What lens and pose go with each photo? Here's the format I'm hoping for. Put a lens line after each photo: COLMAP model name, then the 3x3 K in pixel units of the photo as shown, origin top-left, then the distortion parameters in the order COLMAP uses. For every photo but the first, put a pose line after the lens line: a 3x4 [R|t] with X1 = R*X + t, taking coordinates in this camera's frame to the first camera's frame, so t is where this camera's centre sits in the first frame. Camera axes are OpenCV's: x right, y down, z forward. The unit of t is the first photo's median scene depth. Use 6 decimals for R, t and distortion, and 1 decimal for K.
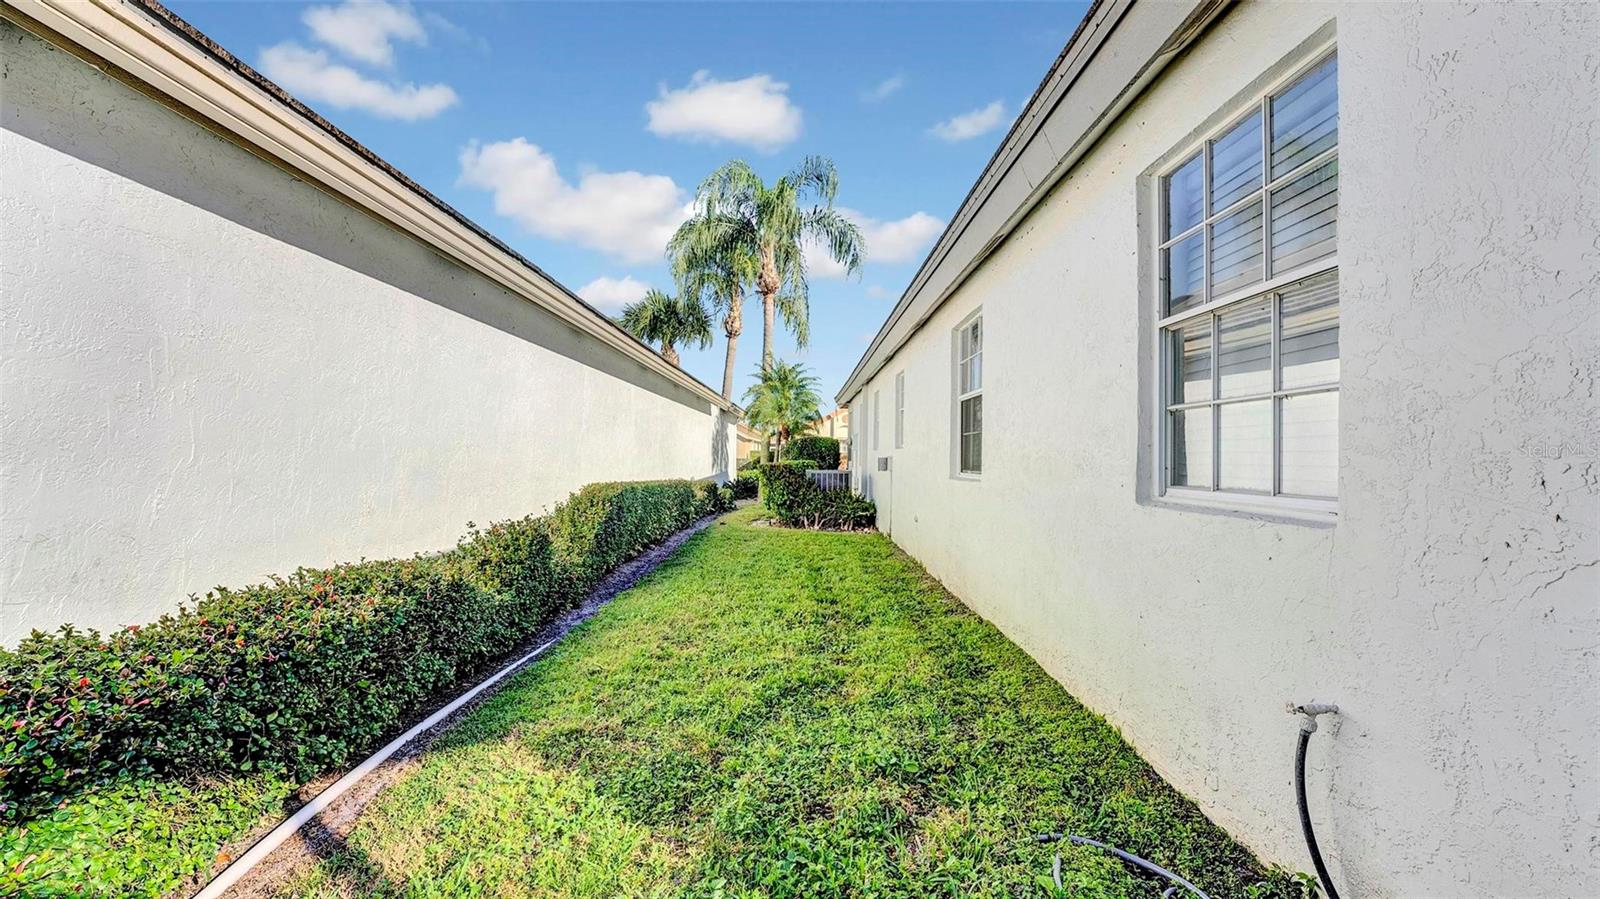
lens RADIAL K [[660.7, 0, 801.1], [0, 660.7, 451.2], [0, 0, 1]] dist [-0.020149, 0.000198]
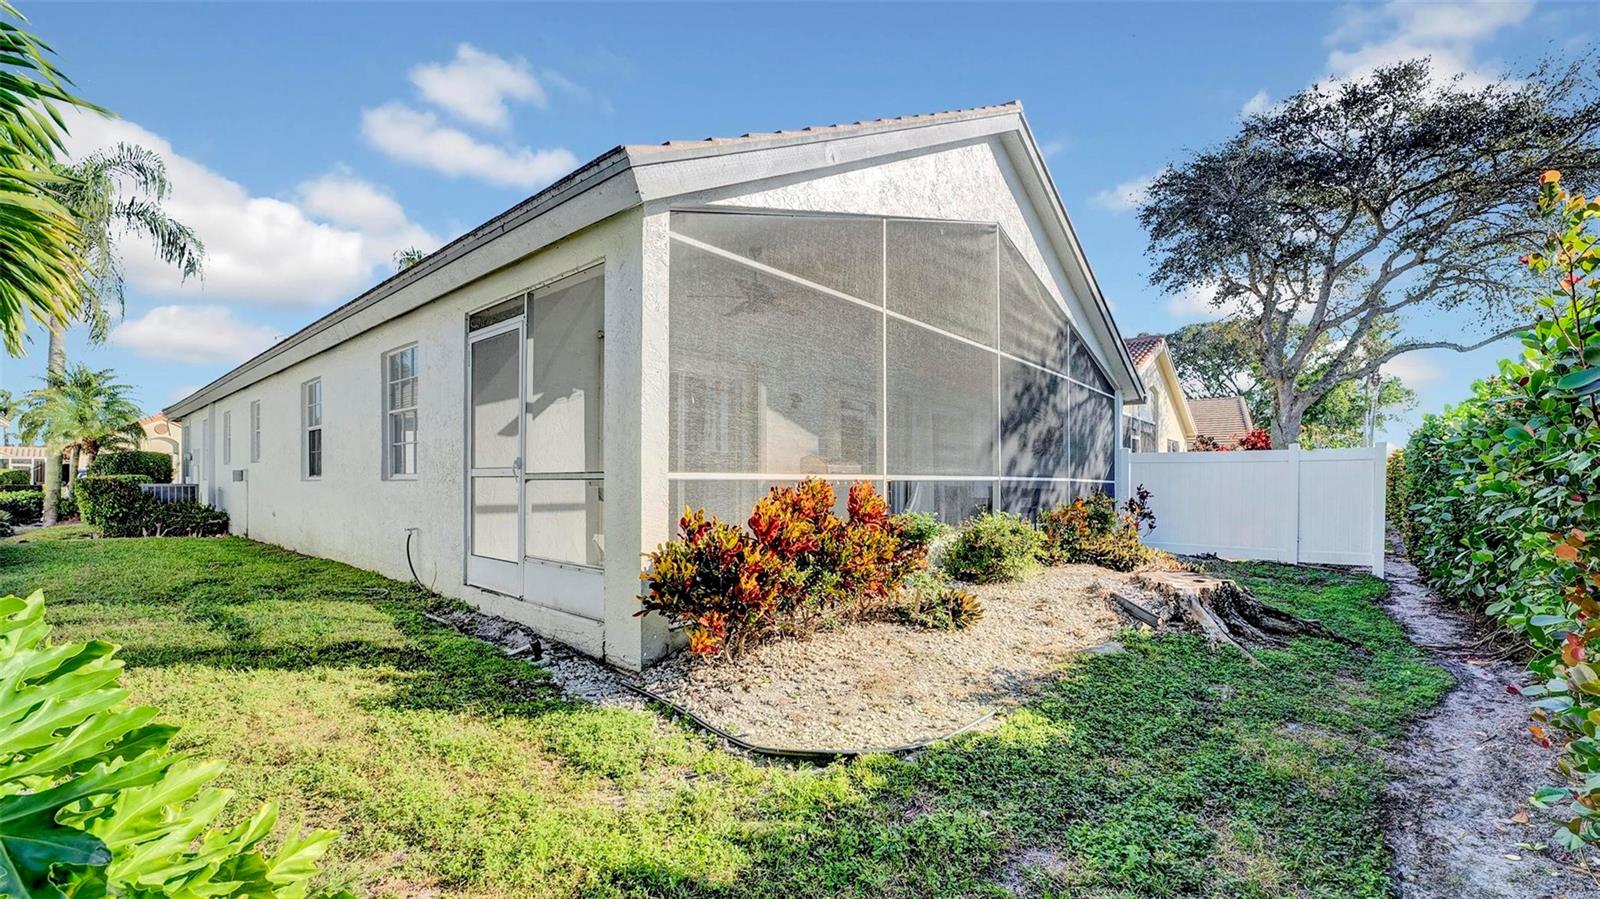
lens RADIAL K [[660.7, 0, 802.7], [0, 660.7, 466.9], [0, 0, 1]] dist [-0.020149, 0.000198]
pose [[0.654583, -0.007996, 0.755948, -0.081226], [0.007225, 0.999965, 0.004321, 0.005063], [-0.755956, 0.002633, 0.654618, -0.451920]]
